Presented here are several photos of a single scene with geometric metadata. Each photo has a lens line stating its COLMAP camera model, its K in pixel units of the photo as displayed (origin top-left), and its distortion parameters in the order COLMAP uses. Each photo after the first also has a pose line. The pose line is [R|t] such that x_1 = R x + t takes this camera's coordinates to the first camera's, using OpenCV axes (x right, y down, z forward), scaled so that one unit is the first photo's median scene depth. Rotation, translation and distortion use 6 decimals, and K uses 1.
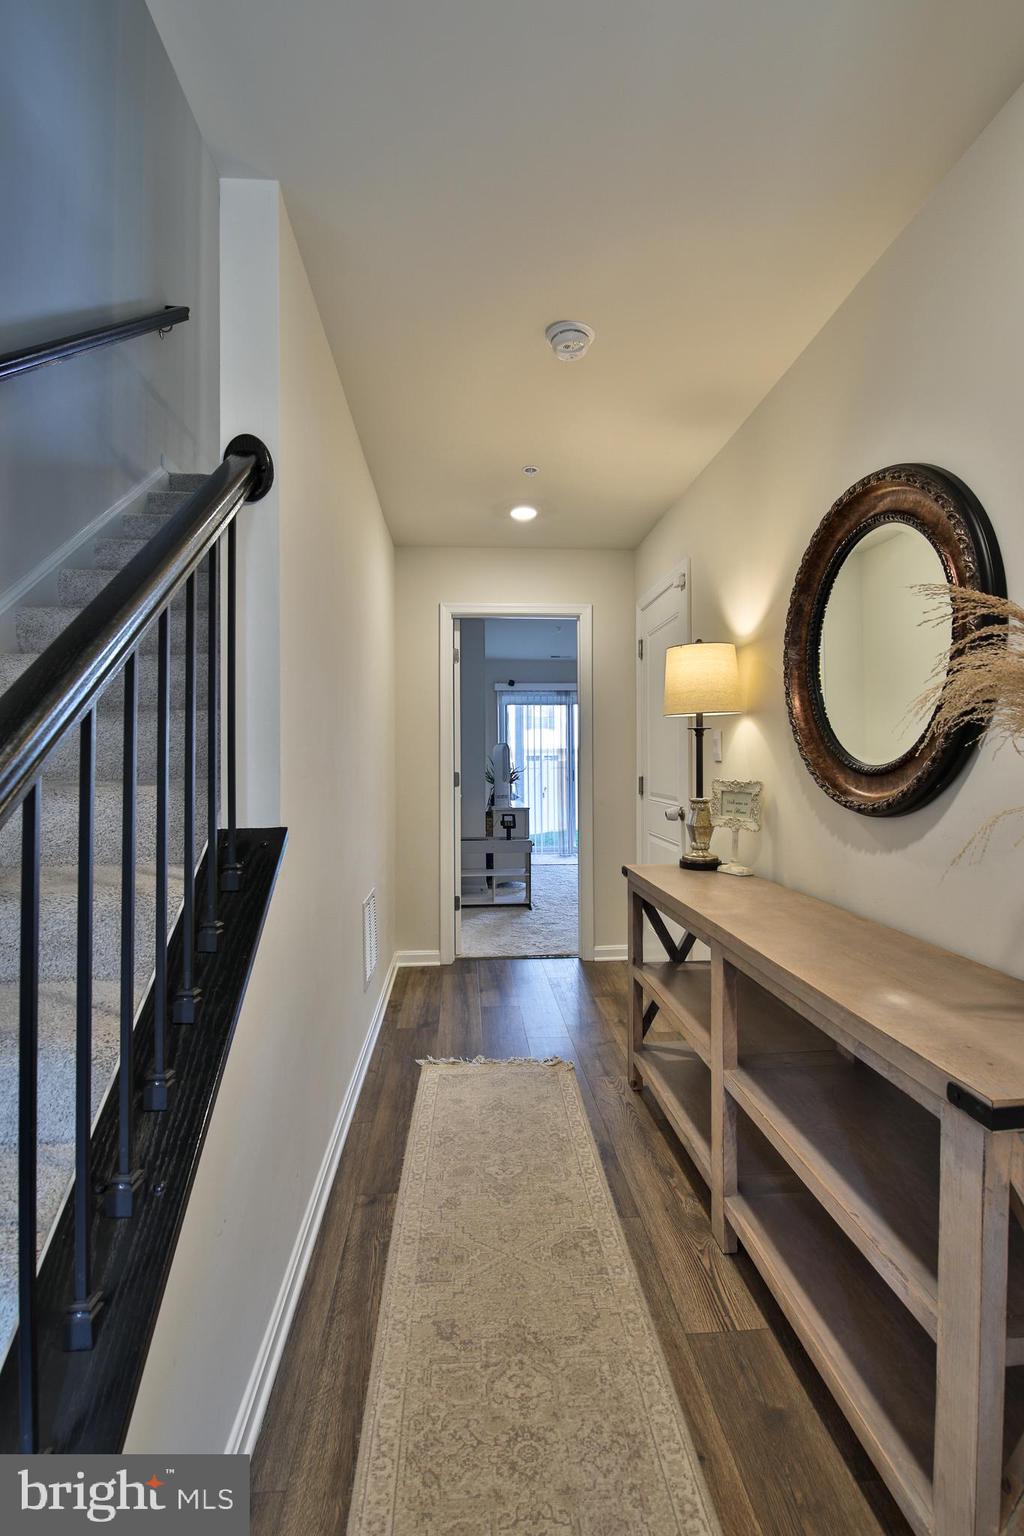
lens RADIAL K [[710.3, 0, 511.8], [0, 710.3, 760.6], [0, 0, 1]] dist [-0.011226, -0.001044]
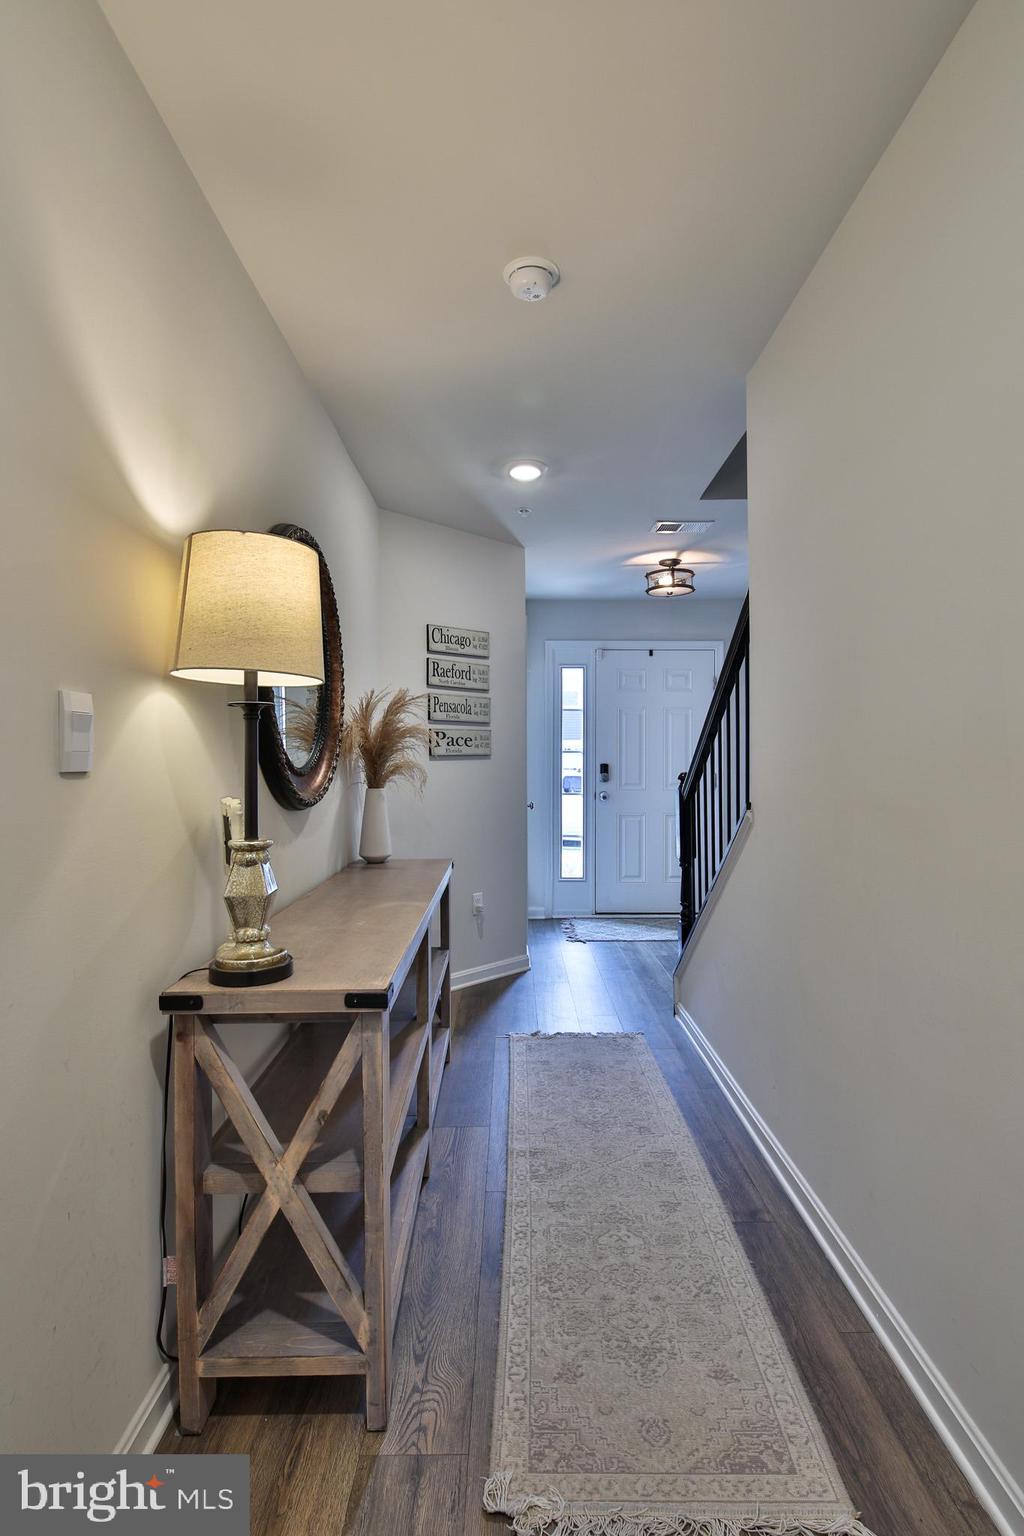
lens RADIAL K [[710.3, 0, 514.4], [0, 710.3, 764.7], [0, 0, 1]] dist [-0.011226, -0.001044]
pose [[-0.997025, 0.010437, 0.076369, 0.047331], [0.011432, 0.999855, 0.012596, -0.007136], [-0.076227, 0.013432, -0.997000, 1.927545]]
